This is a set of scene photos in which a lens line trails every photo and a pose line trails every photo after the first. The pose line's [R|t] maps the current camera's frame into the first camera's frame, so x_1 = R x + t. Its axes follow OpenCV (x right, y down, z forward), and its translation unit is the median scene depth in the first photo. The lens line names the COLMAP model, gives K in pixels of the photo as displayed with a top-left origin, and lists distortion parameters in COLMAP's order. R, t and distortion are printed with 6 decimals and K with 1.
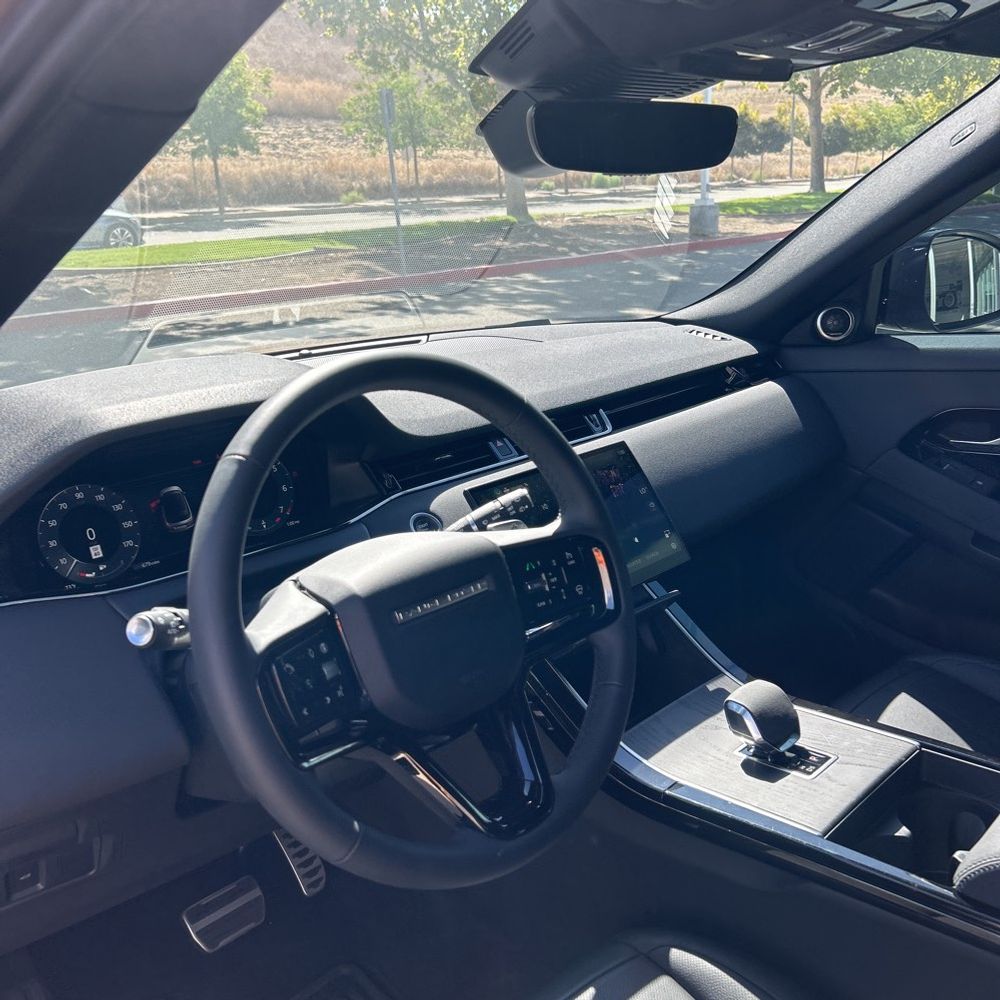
lens RADIAL K [[1007.0, 0, 506.6], [0, 1007.0, 506.1], [0, 0, 1]] dist [0.016474, 0.000000]
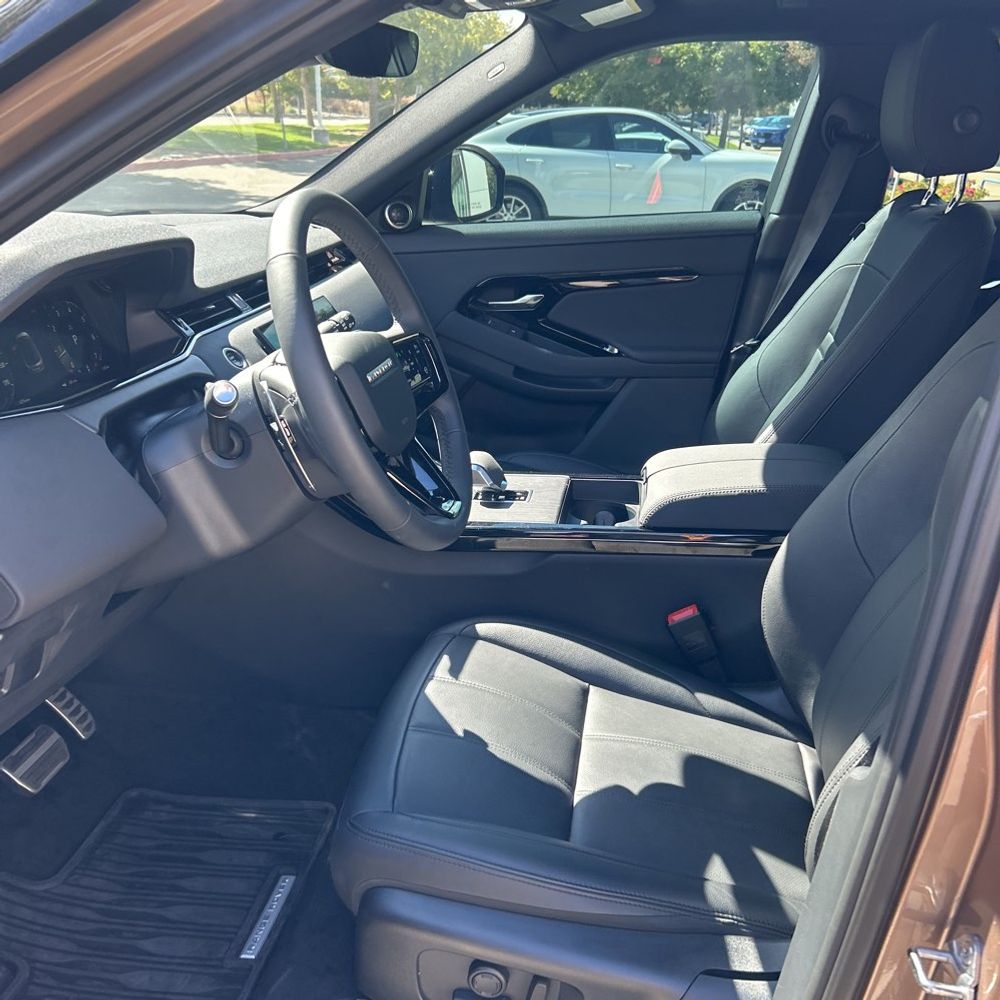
lens RADIAL K [[973.1, 0, 503.0], [0, 973.1, 498.7], [0, 0, 1]] dist [0.022171, 0.000000]
pose [[0.818259, -0.157050, 0.552980, -0.354419], [0.125388, 0.987555, 0.094931, 0.083839], [-0.561008, -0.008341, 0.827769, -0.114981]]
